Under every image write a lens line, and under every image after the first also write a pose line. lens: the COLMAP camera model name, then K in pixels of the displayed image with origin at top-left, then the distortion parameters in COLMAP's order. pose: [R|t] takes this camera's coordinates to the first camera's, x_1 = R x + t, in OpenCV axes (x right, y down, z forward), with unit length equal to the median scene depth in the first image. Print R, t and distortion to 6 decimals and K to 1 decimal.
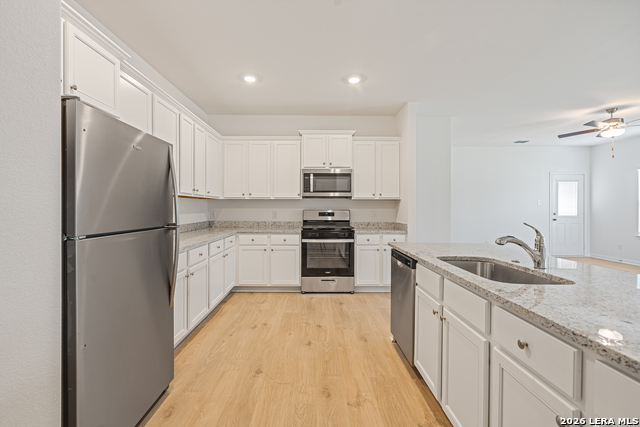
lens RADIAL K [[300.7, 0, 320.0], [0, 300.7, 213.5], [0, 0, 1]] dist [-0.001709, -0.000081]
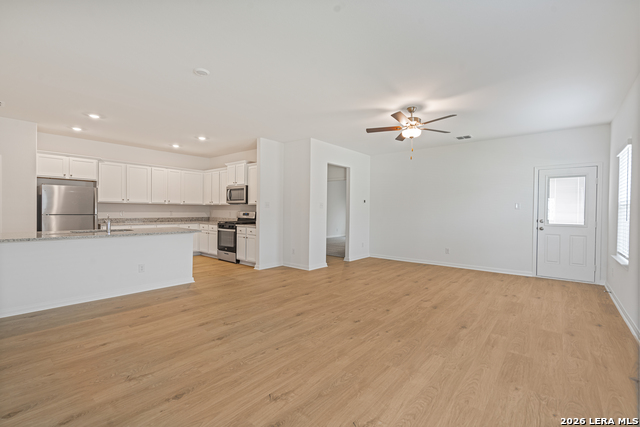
lens RADIAL K [[294.5, 0, 320.0], [0, 294.5, 213.5], [0, 0, 1]] dist [0.046880, 0.000096]
pose [[0.764434, 0.010826, -0.644611, 1.445586], [-0.026329, 0.999549, -0.014436, 0.012451], [0.644164, 0.028007, 0.764375, 0.085163]]
